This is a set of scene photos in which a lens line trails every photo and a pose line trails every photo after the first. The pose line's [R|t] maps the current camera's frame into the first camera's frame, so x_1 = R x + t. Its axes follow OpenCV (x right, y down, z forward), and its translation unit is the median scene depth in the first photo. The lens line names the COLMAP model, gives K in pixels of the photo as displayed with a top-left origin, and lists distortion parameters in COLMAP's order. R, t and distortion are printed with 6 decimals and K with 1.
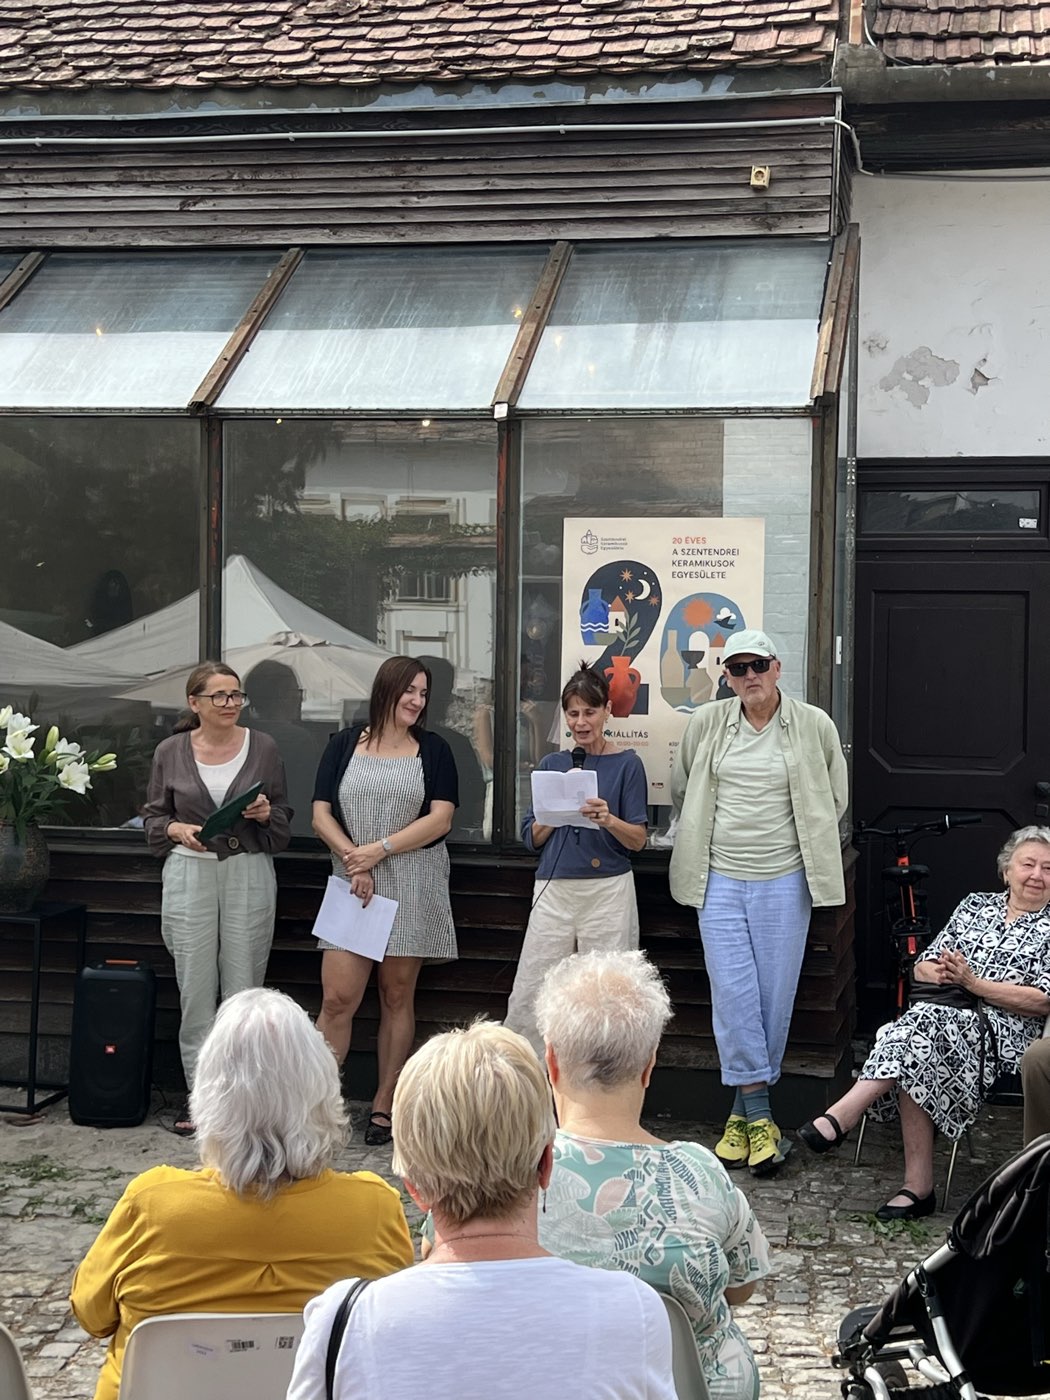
lens RADIAL K [[2283.0, 0, 522.3], [0, 2283.0, 702.2], [0, 0, 1]] dist [-0.003293, 0.000000]
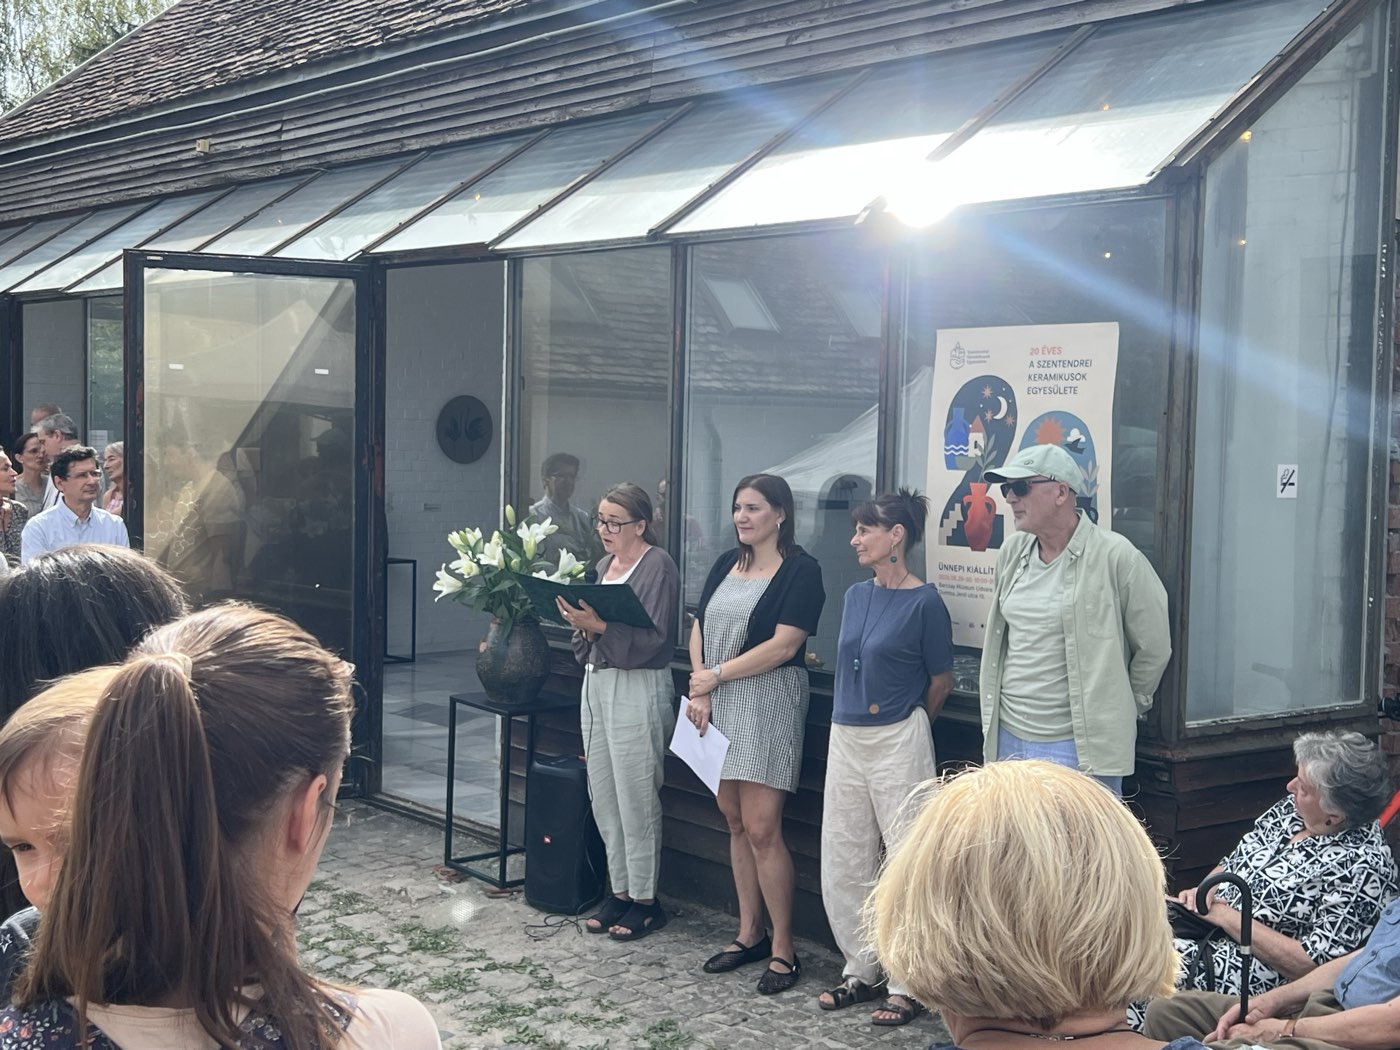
lens RADIAL K [[1889.3, 0, 668.7], [0, 1889.3, 553.4], [0, 0, 1]] dist [-0.033836, 0.000000]
pose [[0.752686, 0.044464, -0.656877, 0.438252], [-0.030308, 0.998999, 0.032894, -0.013107], [0.657682, -0.004850, 0.753280, 0.364001]]
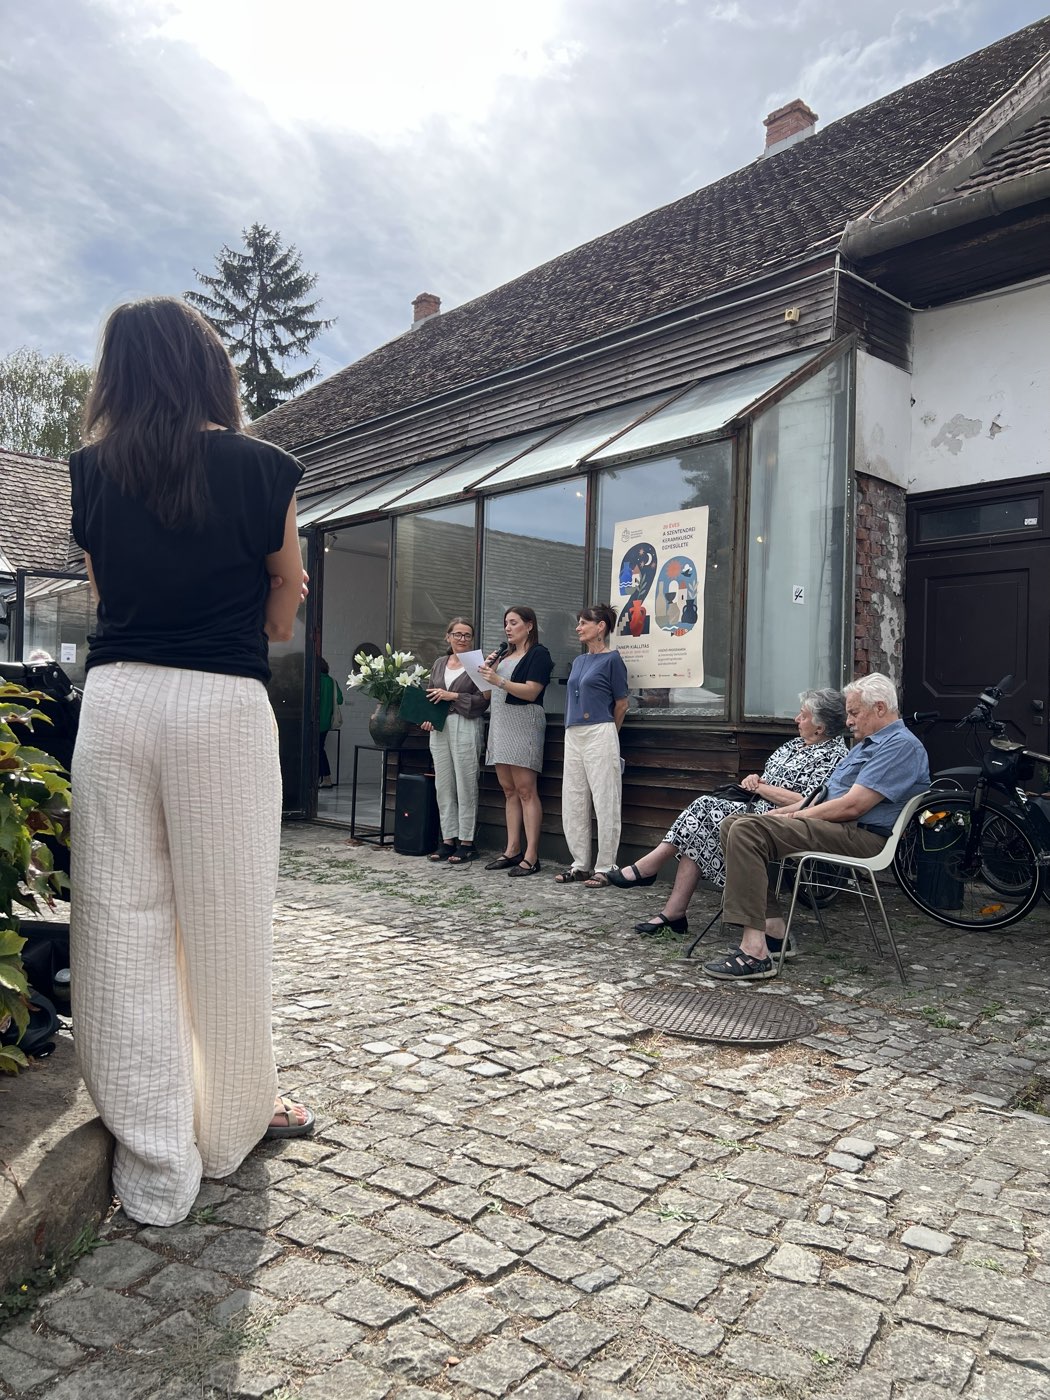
lens RADIAL K [[1047.9, 0, 511.9], [0, 1047.9, 742.5], [0, 0, 1]] dist [-0.050127, -0.004410]
pose [[0.769691, 0.013153, -0.638281, 0.464734], [-0.036403, 0.999065, -0.023309, 0.105837], [0.637378, 0.041176, 0.769450, 0.354107]]
